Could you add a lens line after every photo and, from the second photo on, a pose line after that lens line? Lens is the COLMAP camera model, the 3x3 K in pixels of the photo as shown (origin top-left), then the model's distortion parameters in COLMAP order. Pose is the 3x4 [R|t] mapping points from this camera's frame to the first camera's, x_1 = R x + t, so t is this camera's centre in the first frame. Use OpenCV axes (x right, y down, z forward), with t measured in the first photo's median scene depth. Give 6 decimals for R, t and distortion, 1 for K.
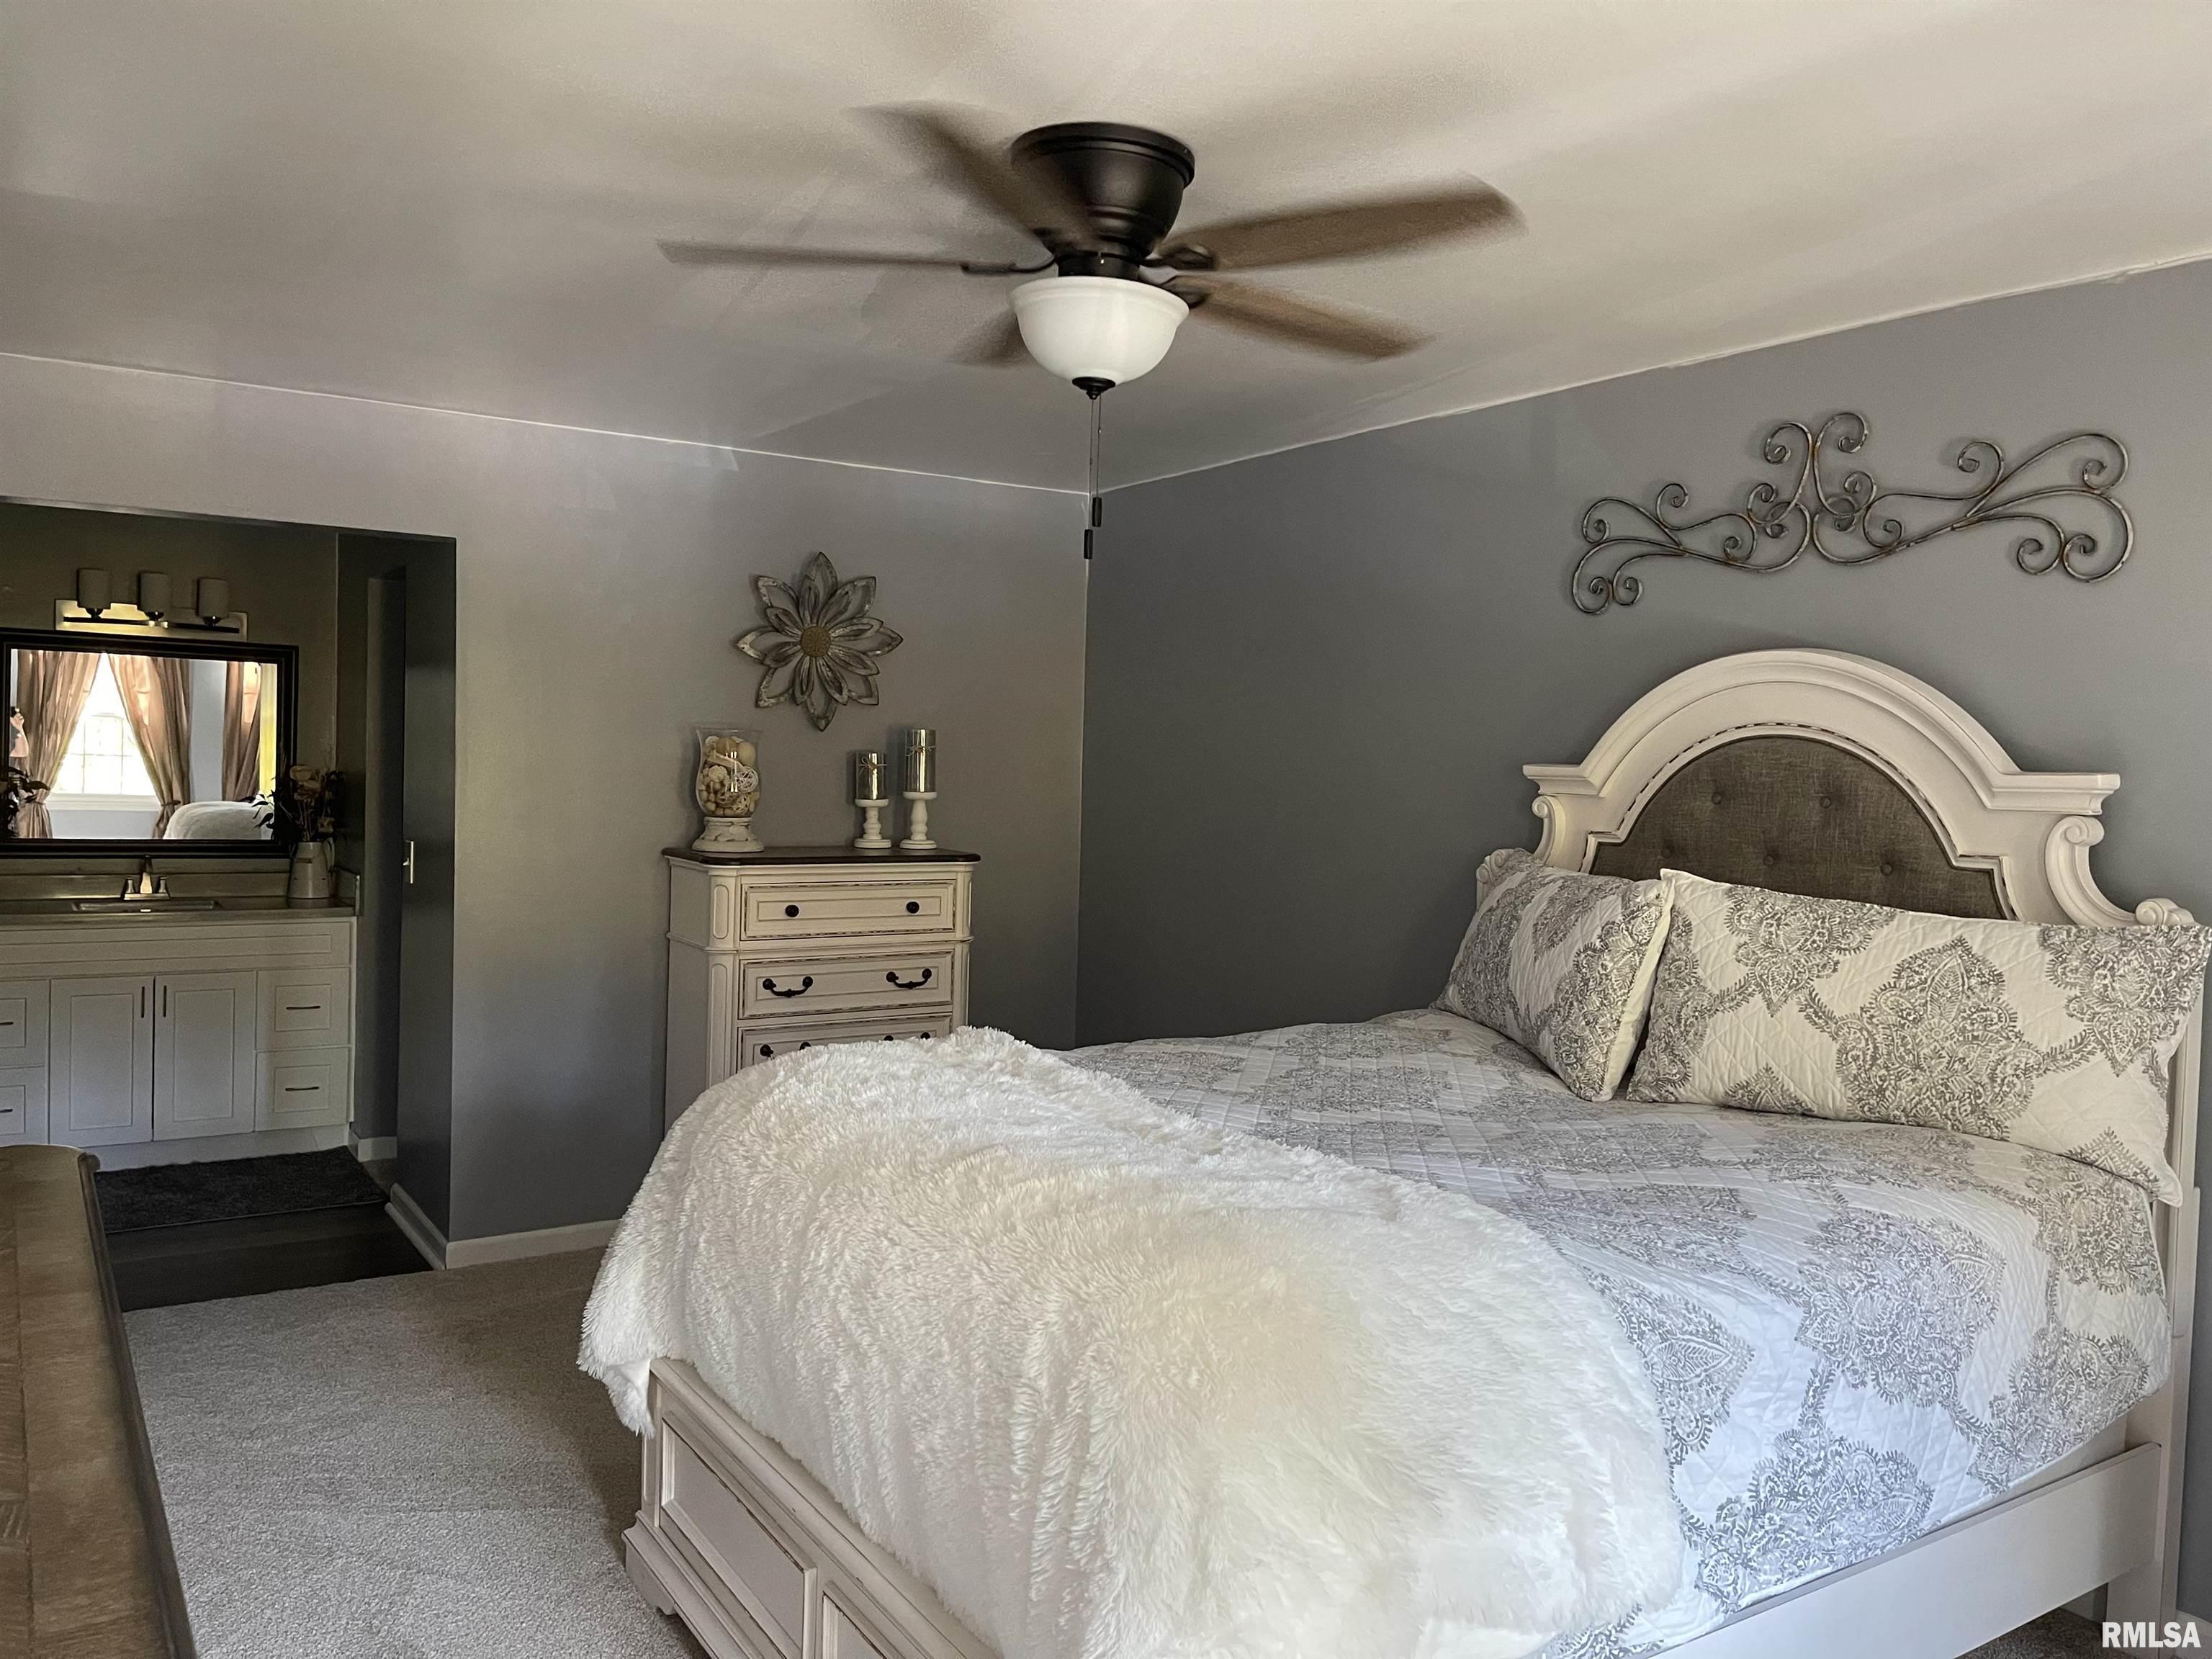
lens RADIAL K [[1671.9, 0, 1101.2], [0, 1671.9, 832.1], [0, 0, 1]] dist [0.066285, -0.082789]
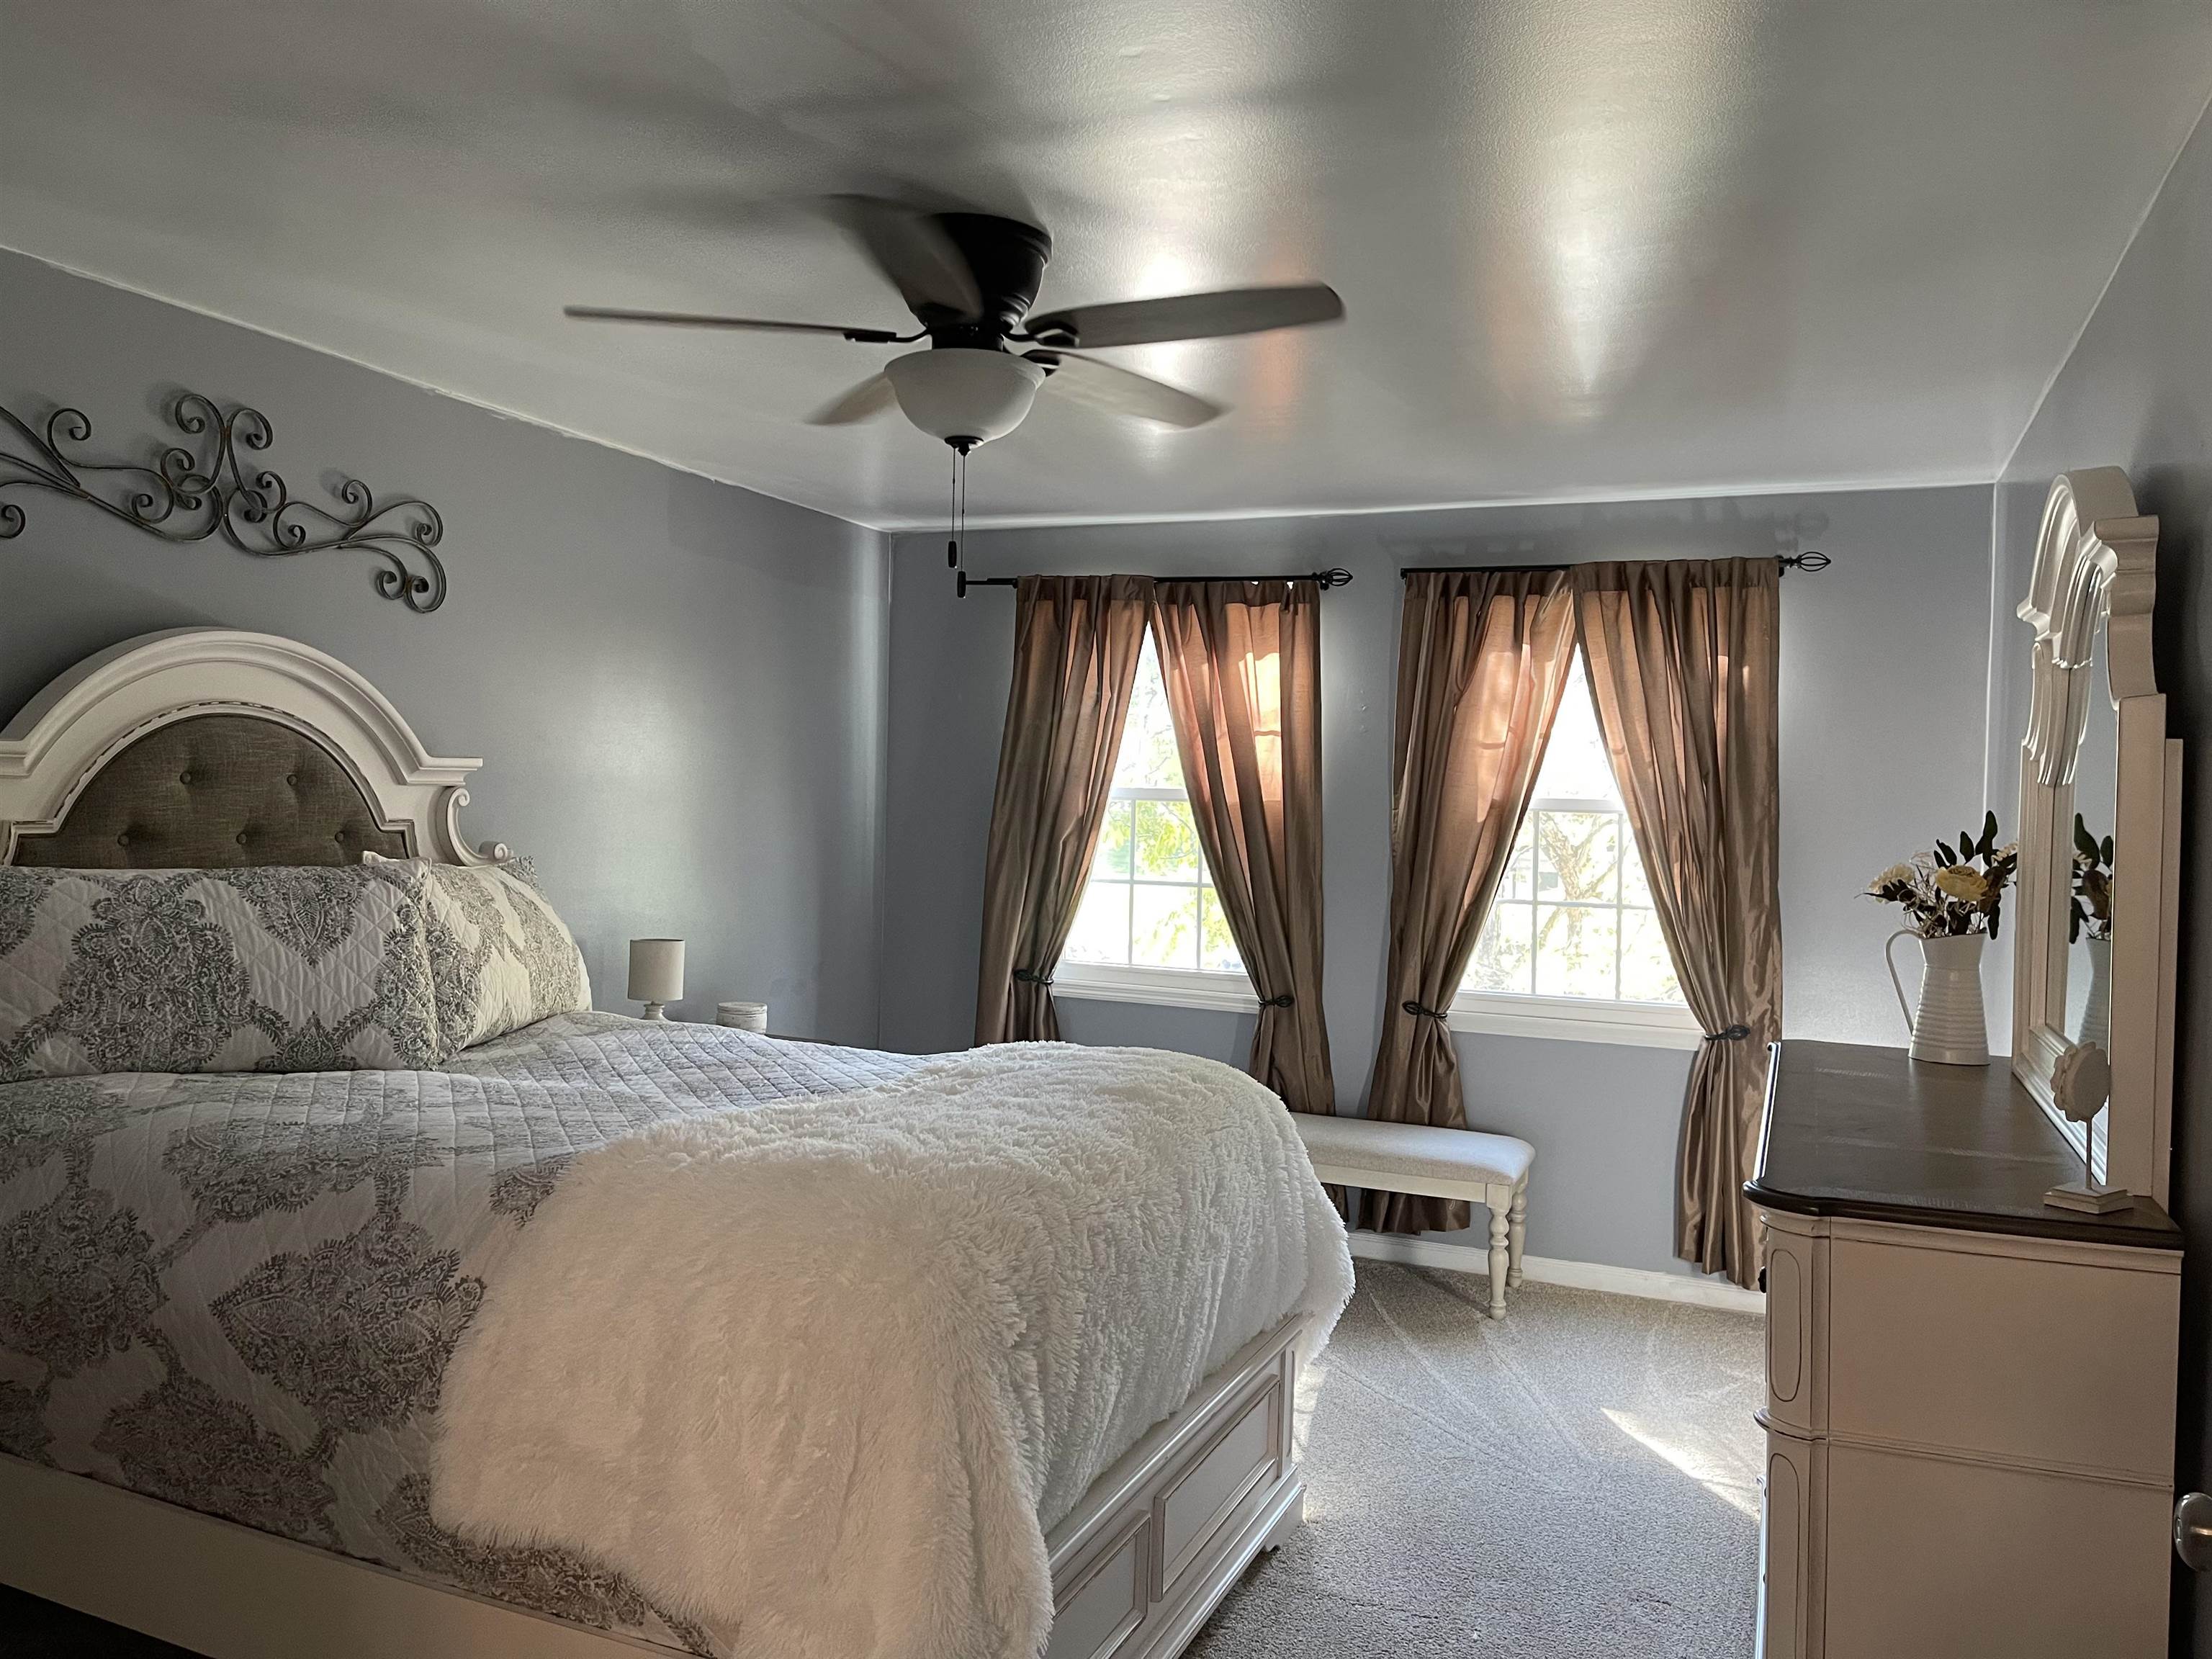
lens RADIAL K [[1671.9, 0, 1105.6], [0, 1671.9, 825.8], [0, 0, 1]] dist [0.066285, -0.082789]
pose [[-0.564249, -0.060952, 0.823352, -0.750042], [-0.011418, 0.997752, 0.066038, -0.065360], [-0.825526, 0.027860, -0.563676, 1.170955]]
